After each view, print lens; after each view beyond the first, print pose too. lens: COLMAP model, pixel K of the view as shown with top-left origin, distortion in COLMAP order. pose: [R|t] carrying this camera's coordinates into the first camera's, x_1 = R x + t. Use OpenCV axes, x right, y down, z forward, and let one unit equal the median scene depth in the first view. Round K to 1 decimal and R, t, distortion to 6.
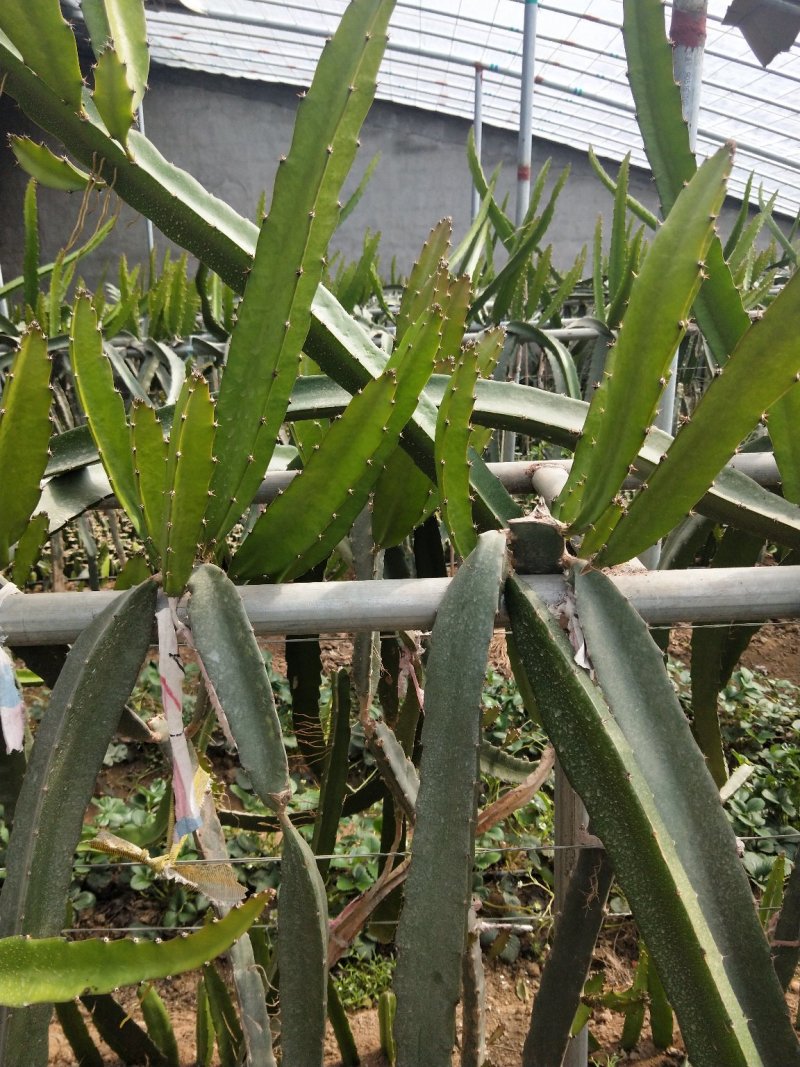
lens RADIAL K [[900.4, 0, 400.0], [0, 900.4, 533.5], [0, 0, 1]] dist [-0.013549, 0.002487]
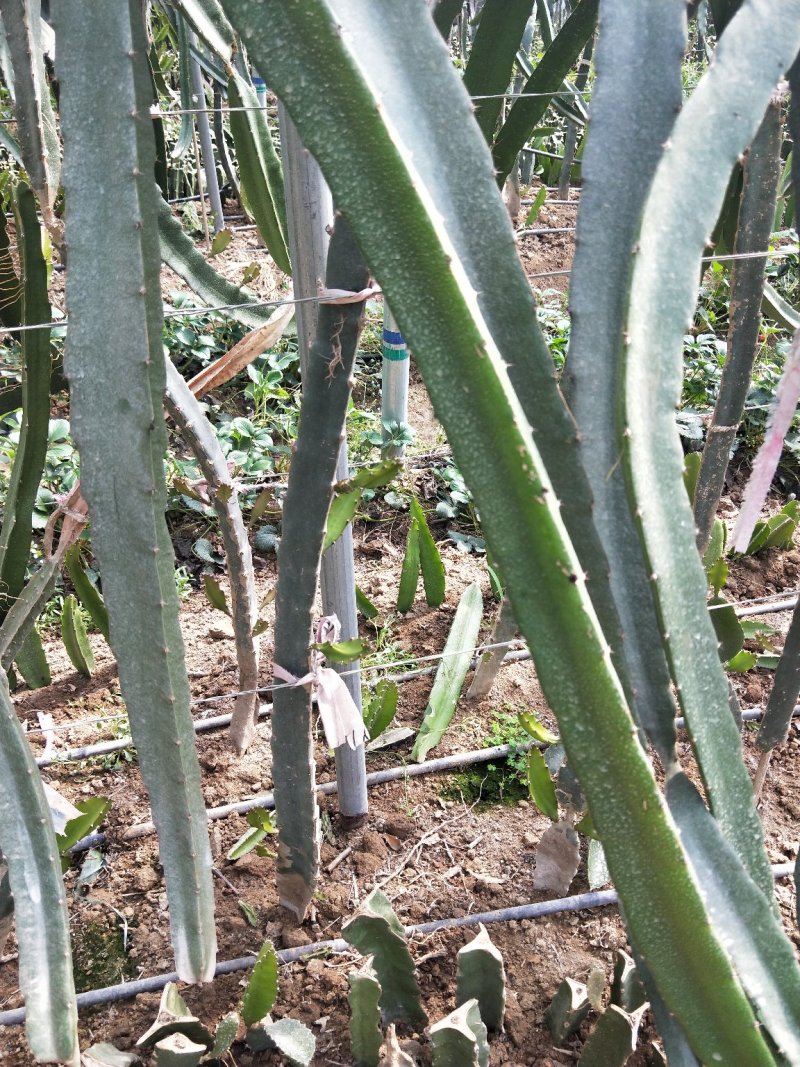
lens RADIAL K [[900.4, 0, 400.0], [0, 900.4, 533.5], [0, 0, 1]] dist [-0.013549, 0.002487]
pose [[0.968623, -0.120781, 0.217212, 0.047612], [0.040447, 0.938930, 0.341724, 0.182677], [-0.245220, -0.322216, 0.914354, 0.110243]]
